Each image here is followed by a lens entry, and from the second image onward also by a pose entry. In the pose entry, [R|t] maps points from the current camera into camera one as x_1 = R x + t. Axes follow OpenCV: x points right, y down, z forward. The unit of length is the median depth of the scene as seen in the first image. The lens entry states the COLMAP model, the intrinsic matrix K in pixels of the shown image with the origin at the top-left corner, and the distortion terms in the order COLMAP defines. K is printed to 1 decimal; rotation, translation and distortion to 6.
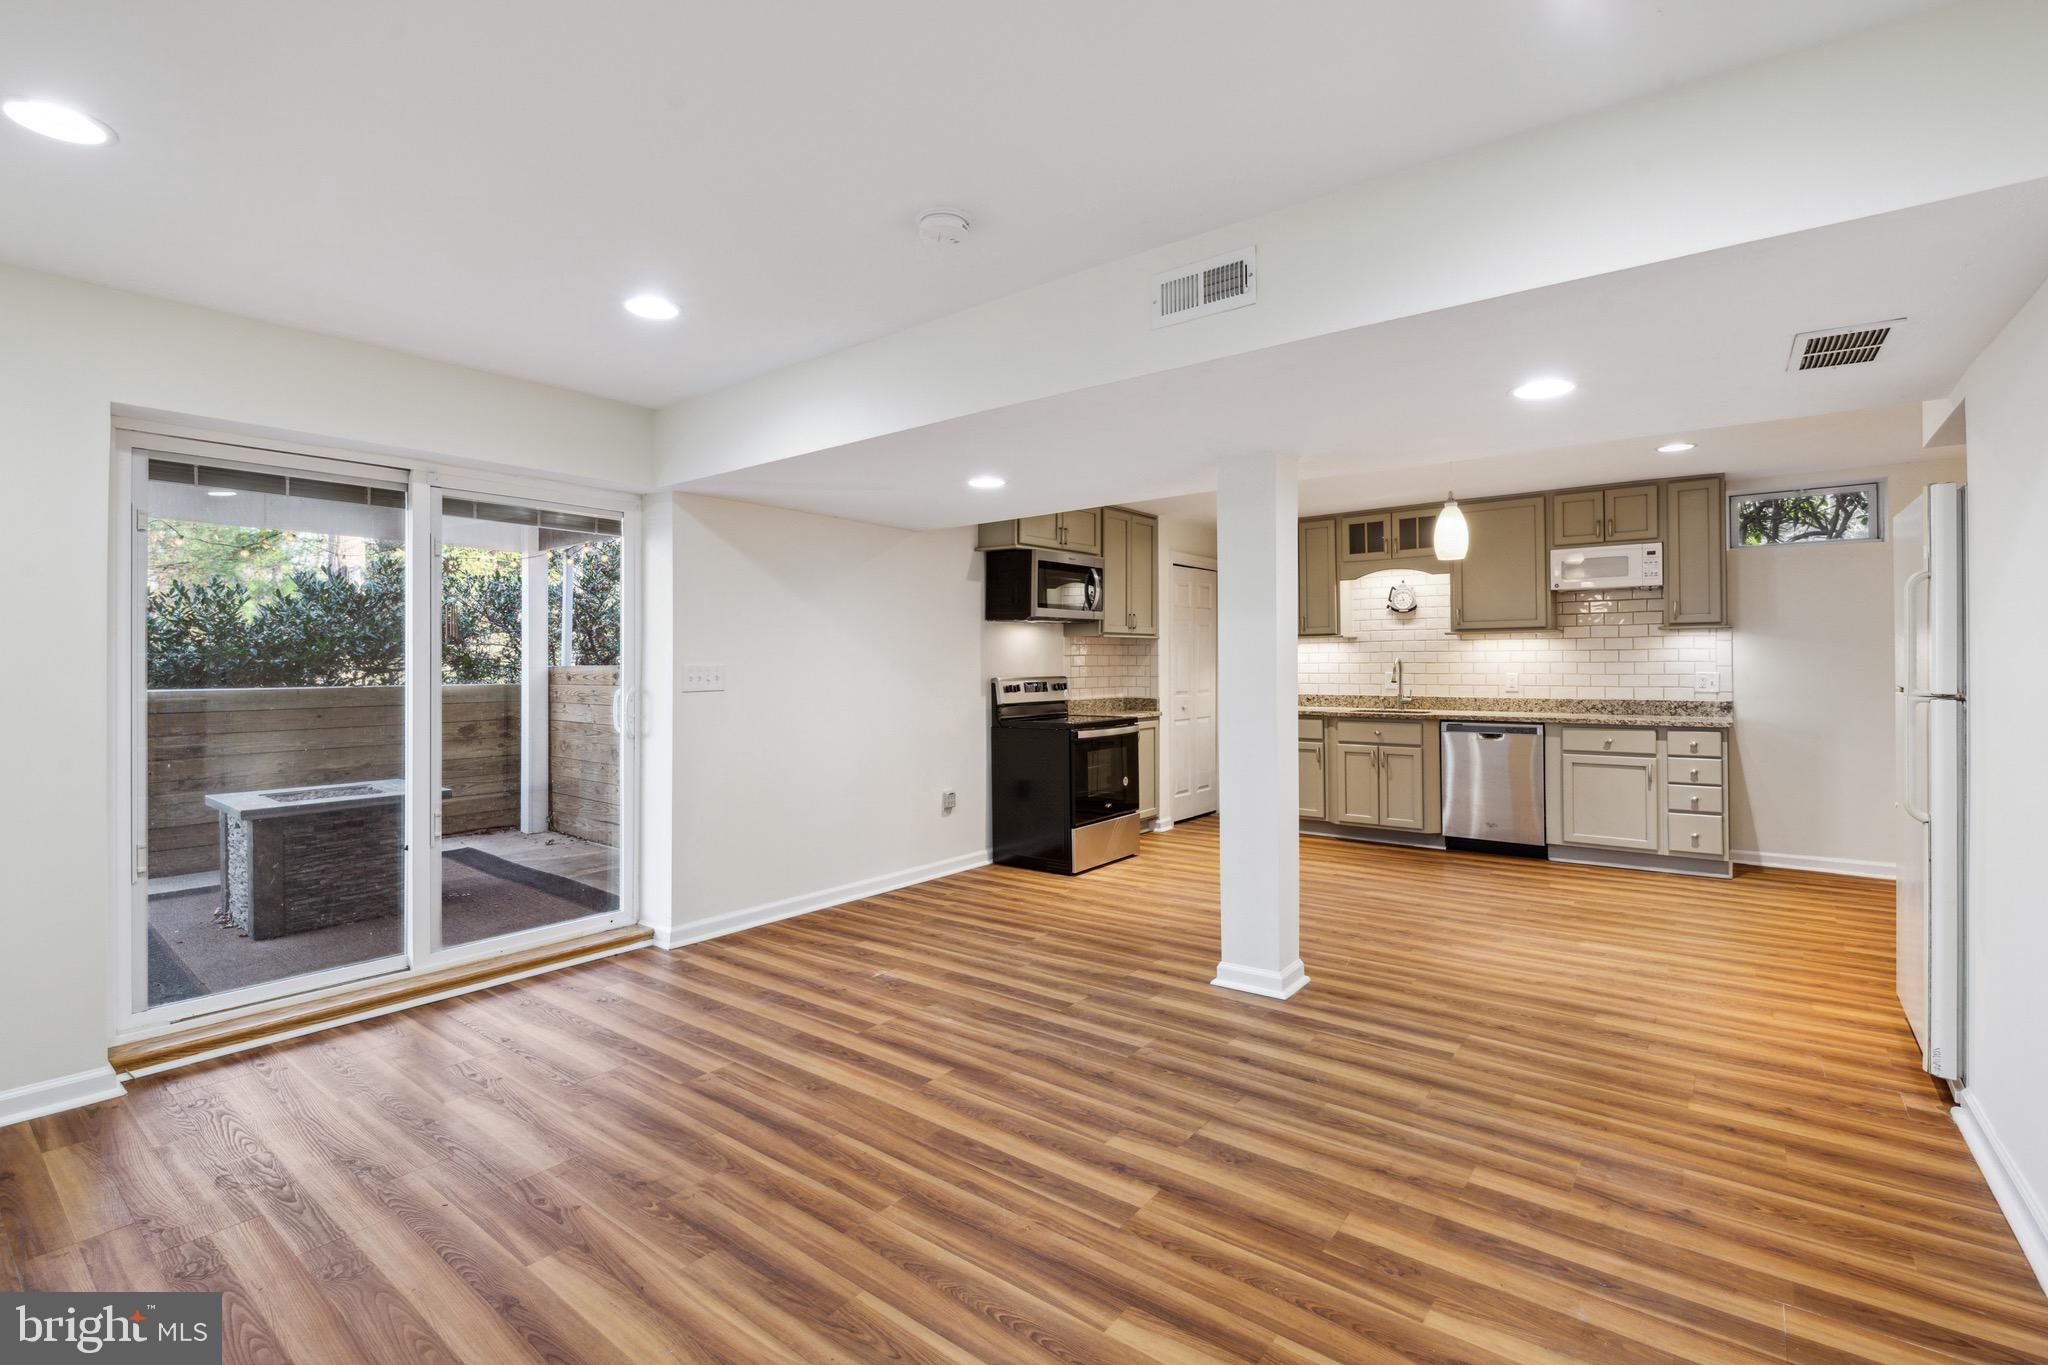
lens RADIAL K [[934.9, 0, 999.3], [0, 934.9, 670.9], [0, 0, 1]] dist [-0.000957, -0.003311]
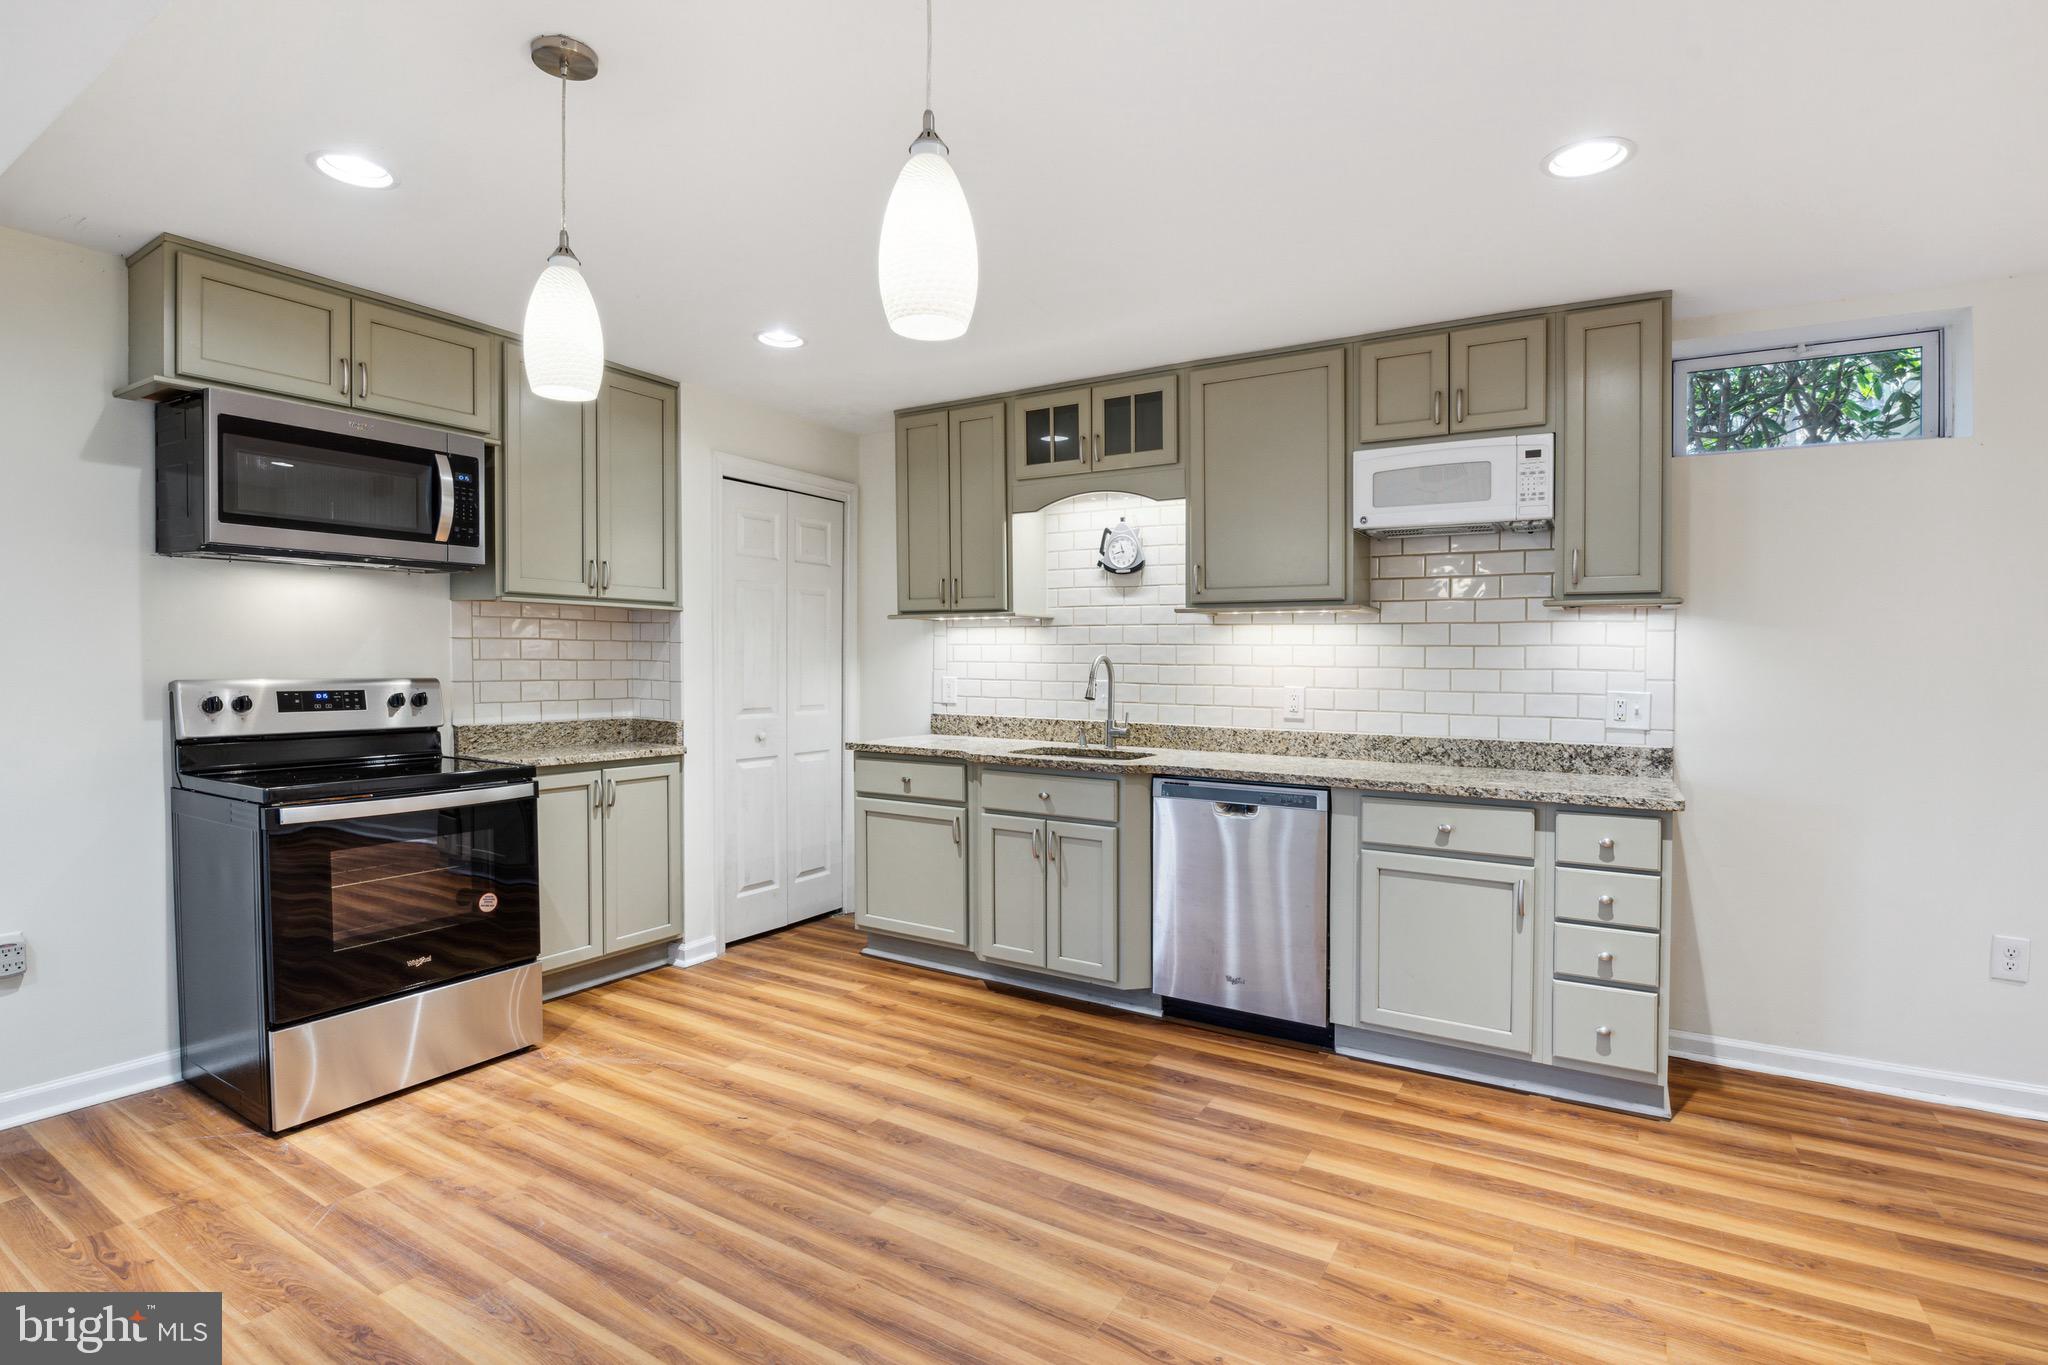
lens RADIAL K [[996.2, 0, 1000.5], [0, 996.2, 676.7], [0, 0, 1]] dist [-0.011521, -0.008072]
pose [[0.993195, 0.015679, 0.115406, 0.346629], [-0.016602, 0.999837, 0.007044, -0.004631], [-0.115277, -0.008912, 0.993293, 0.491605]]
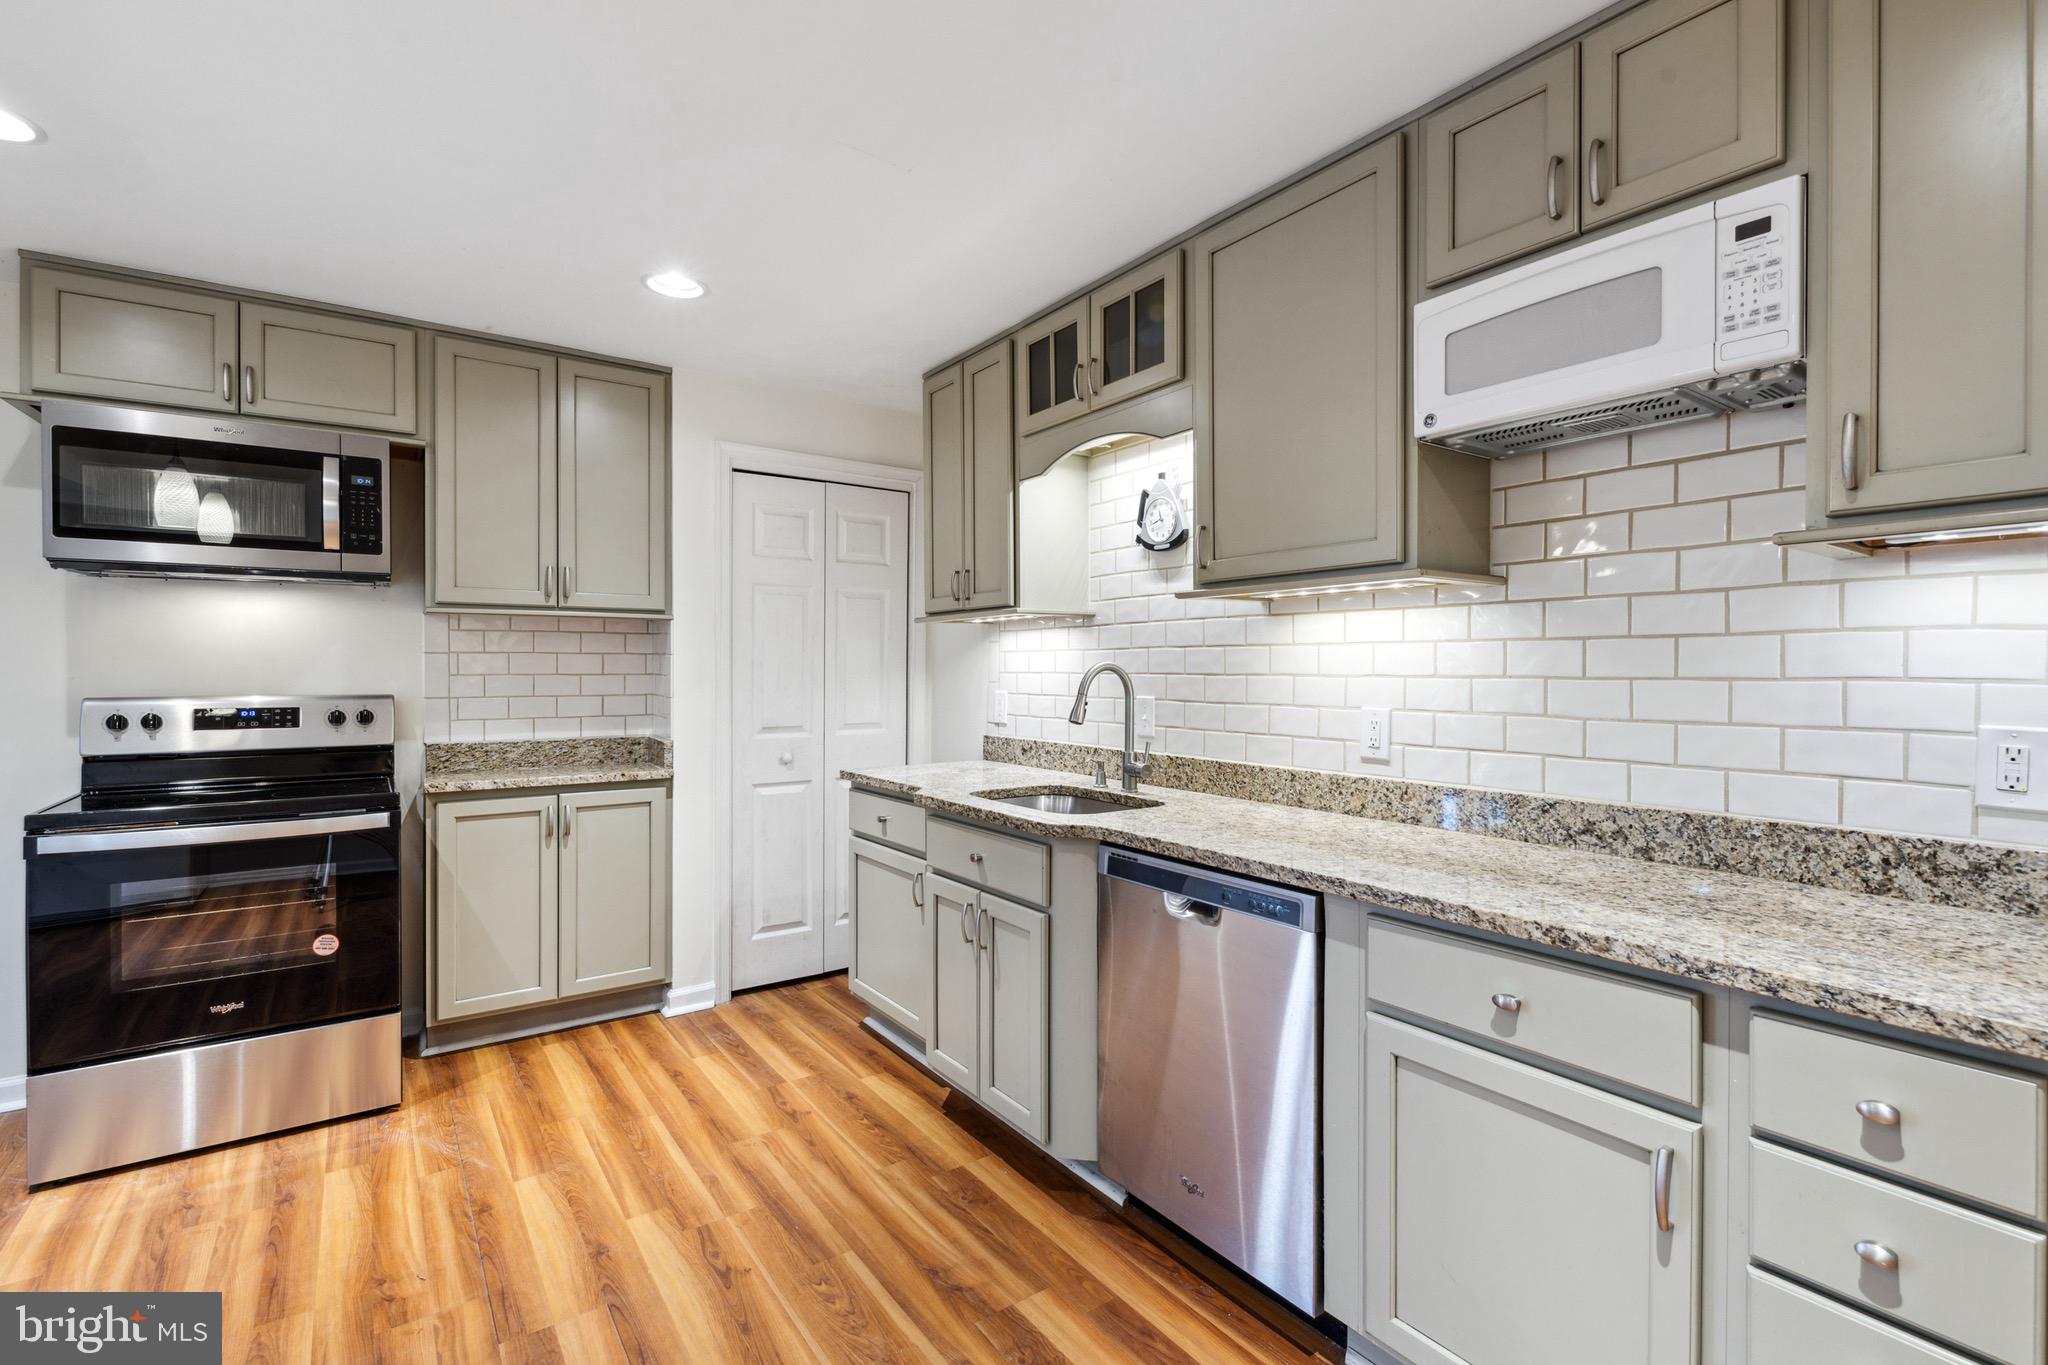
lens RADIAL K [[922.0, 0, 1017.7], [0, 922.0, 674.9], [0, 0, 1]] dist [0.014231, -0.004761]
pose [[0.960043, 0.009793, -0.279679, 0.579680], [-0.010628, 0.999942, -0.001467, -0.008359], [0.279649, 0.004381, 0.960092, 0.709561]]
